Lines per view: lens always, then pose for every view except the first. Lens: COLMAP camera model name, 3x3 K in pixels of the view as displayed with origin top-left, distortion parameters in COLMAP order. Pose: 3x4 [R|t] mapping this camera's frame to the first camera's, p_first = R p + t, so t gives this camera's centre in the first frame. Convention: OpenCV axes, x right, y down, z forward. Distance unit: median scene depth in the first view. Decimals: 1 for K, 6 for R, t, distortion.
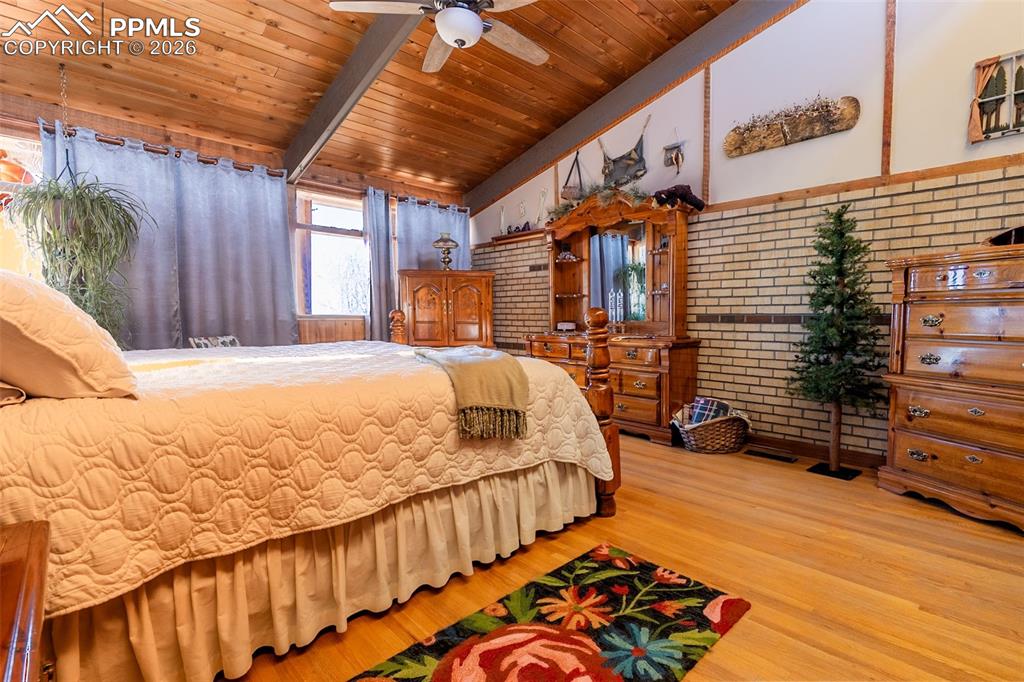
lens RADIAL K [[453.6, 0, 523.7], [0, 453.6, 339.1], [0, 0, 1]] dist [0.003827, 0.000796]
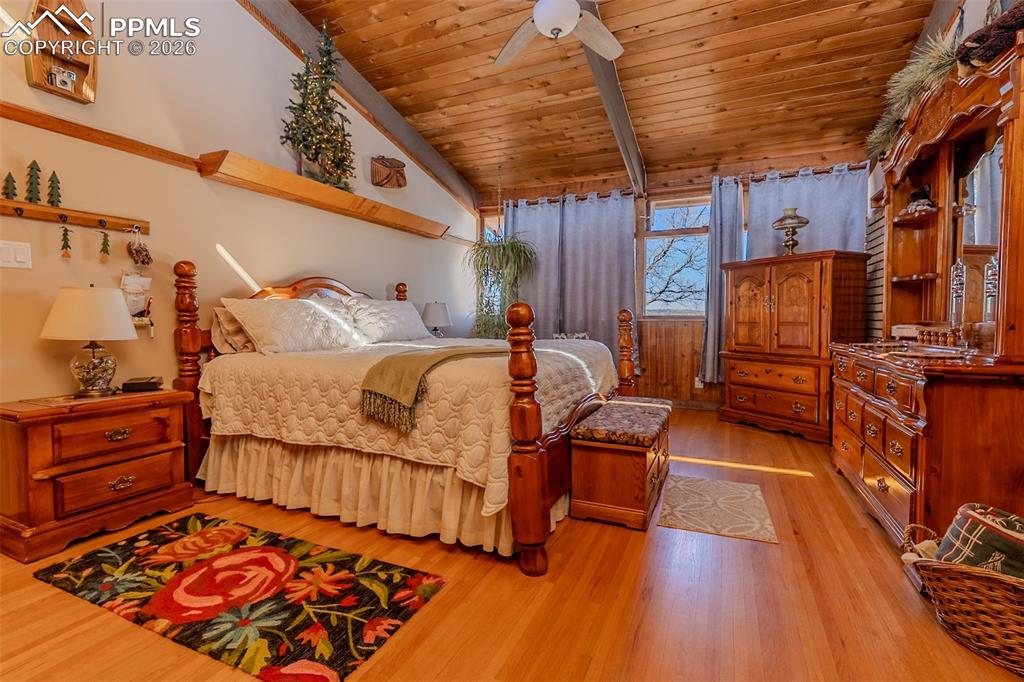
lens RADIAL K [[453.6, 0, 523.7], [0, 453.6, 339.1], [0, 0, 1]] dist [0.003827, 0.000796]
pose [[0.411364, 0.037704, -0.910691, 1.208822], [-0.042371, 0.998855, 0.022215, -0.031611], [0.910486, 0.029448, 0.412490, 0.924636]]
